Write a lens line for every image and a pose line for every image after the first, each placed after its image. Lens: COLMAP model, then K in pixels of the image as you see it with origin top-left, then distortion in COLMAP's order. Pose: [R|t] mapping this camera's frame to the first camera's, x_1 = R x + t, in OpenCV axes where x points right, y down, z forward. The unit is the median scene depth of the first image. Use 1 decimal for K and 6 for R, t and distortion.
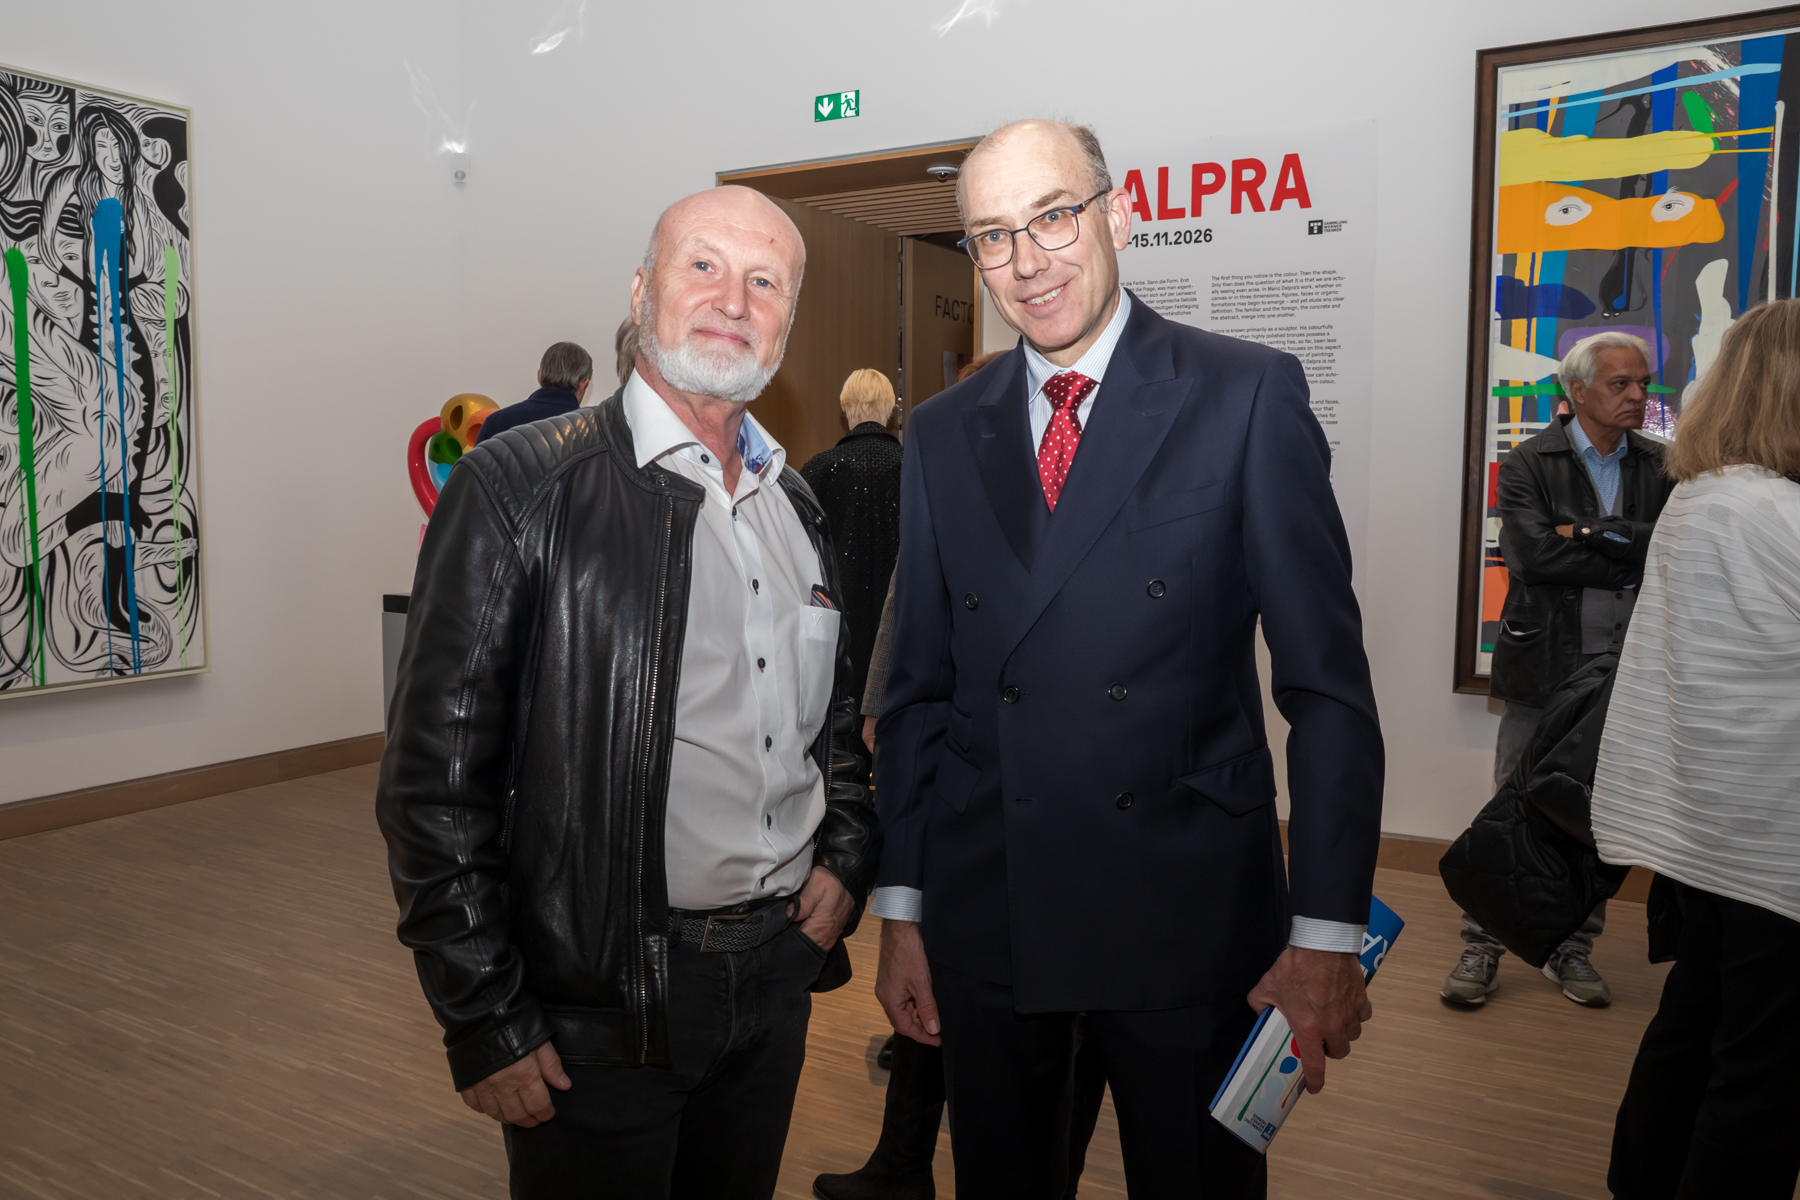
lens RADIAL K [[1385.5, 0, 785.9], [0, 1385.5, 595.2], [0, 0, 1]] dist [-0.081681, 0.062129]
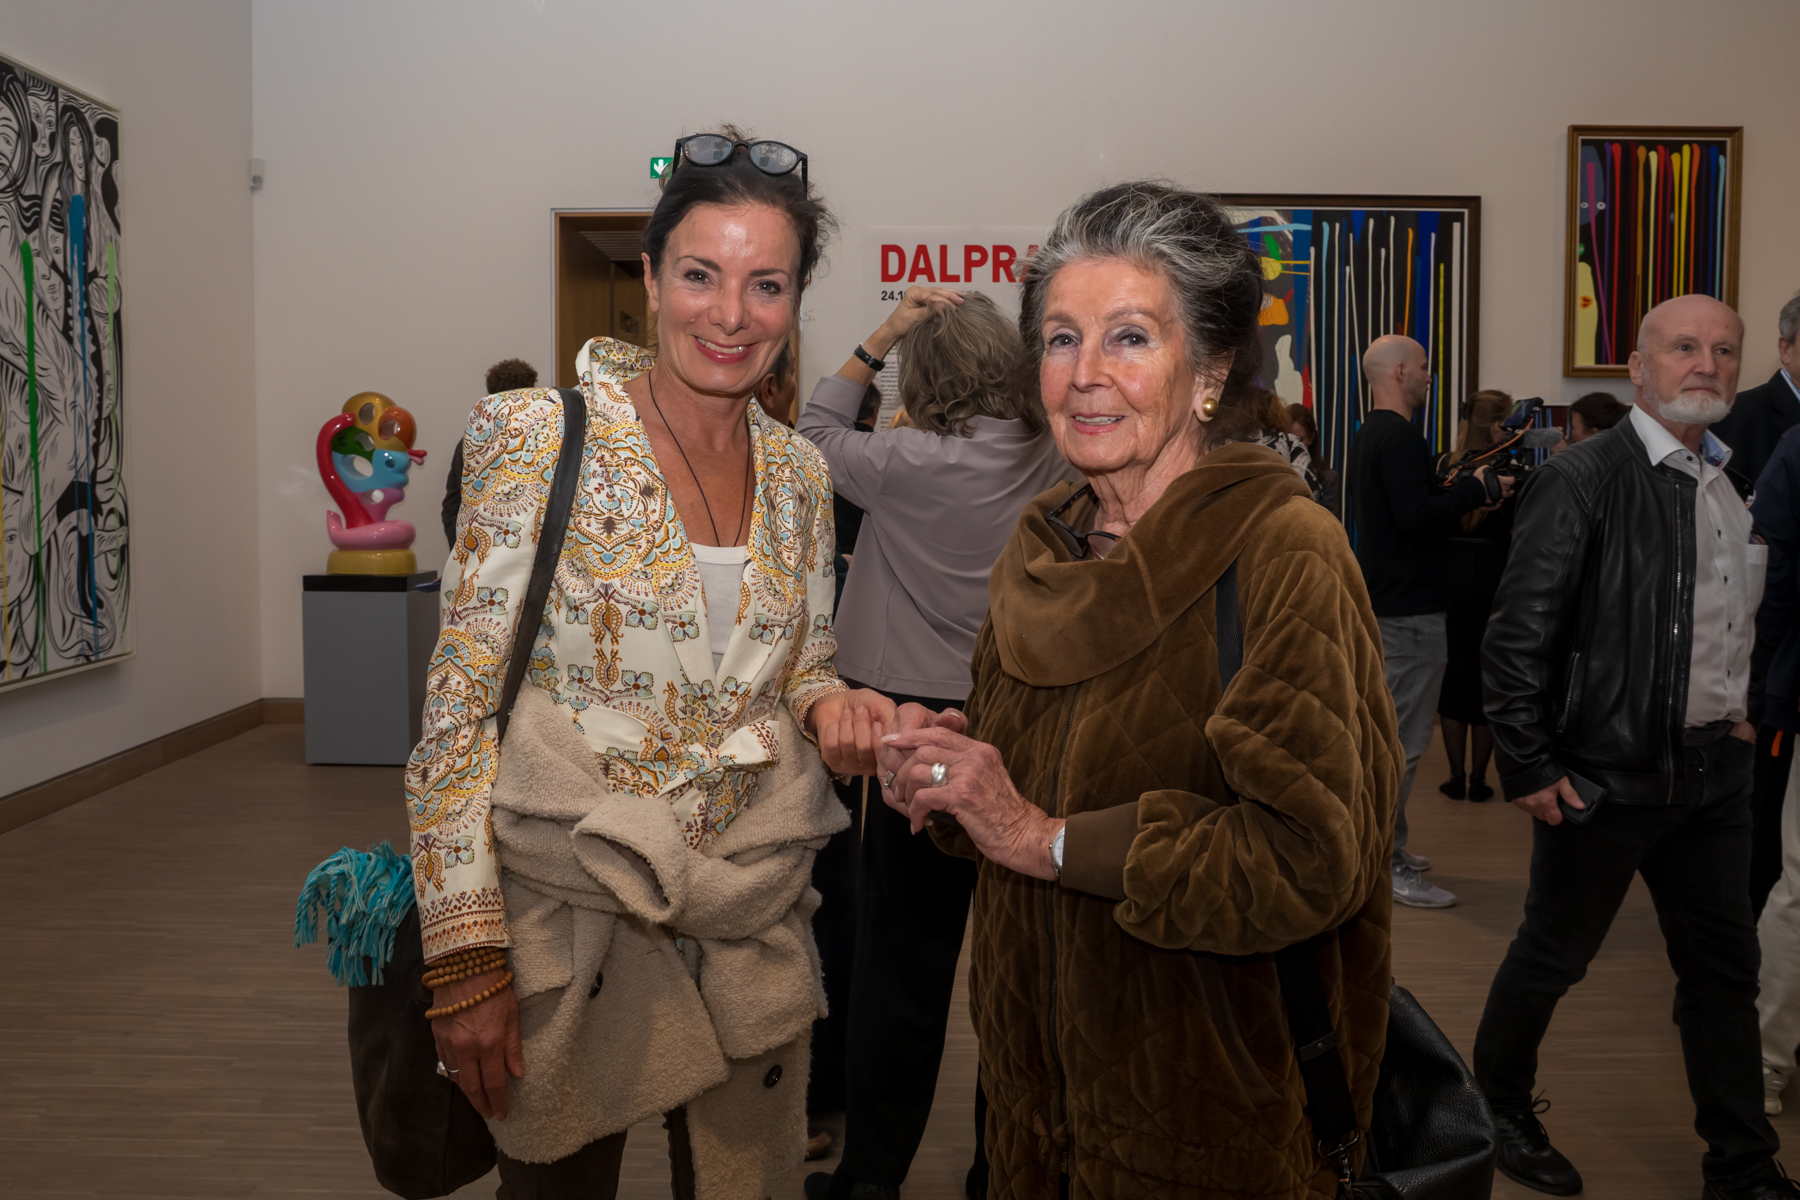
lens RADIAL K [[1506.3, 0, 794.5], [0, 1506.3, 544.9], [0, 0, 1]] dist [-0.051303, 0.033467]
pose [[0.862117, -0.029188, 0.505868, -0.622682], [0.047926, 0.998561, -0.024062, 0.025163], [-0.504438, 0.044989, 0.862275, -0.235438]]
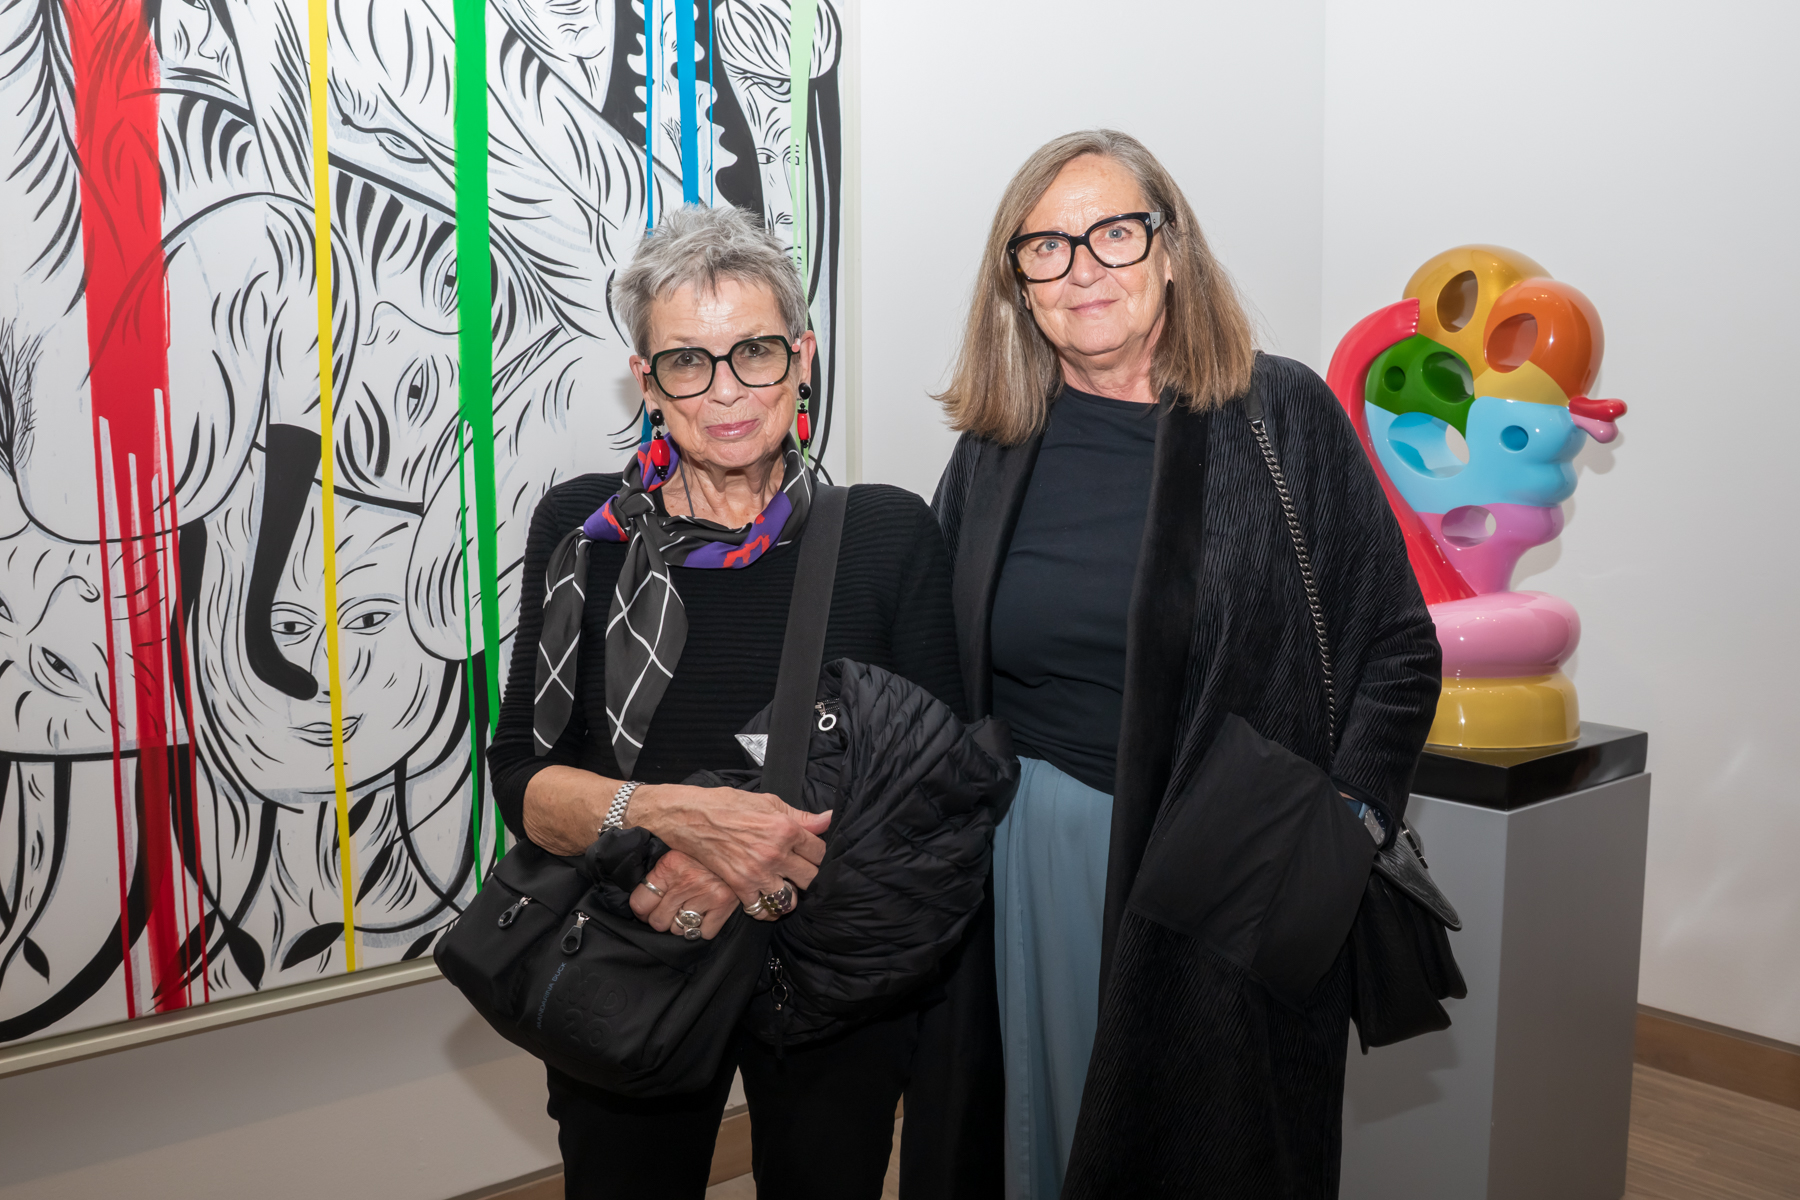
lens RADIAL K [[1551.3, 0, 925.3], [0, 1551.3, 578.8], [0, 0, 1]] dist [-0.074834, 0.044690]
pose [[0.960111, 0.022992, -0.278673, -0.293556], [-0.024494, 0.999698, -0.001910, -0.046780], [0.278545, 0.008659, 0.960384, 0.582200]]
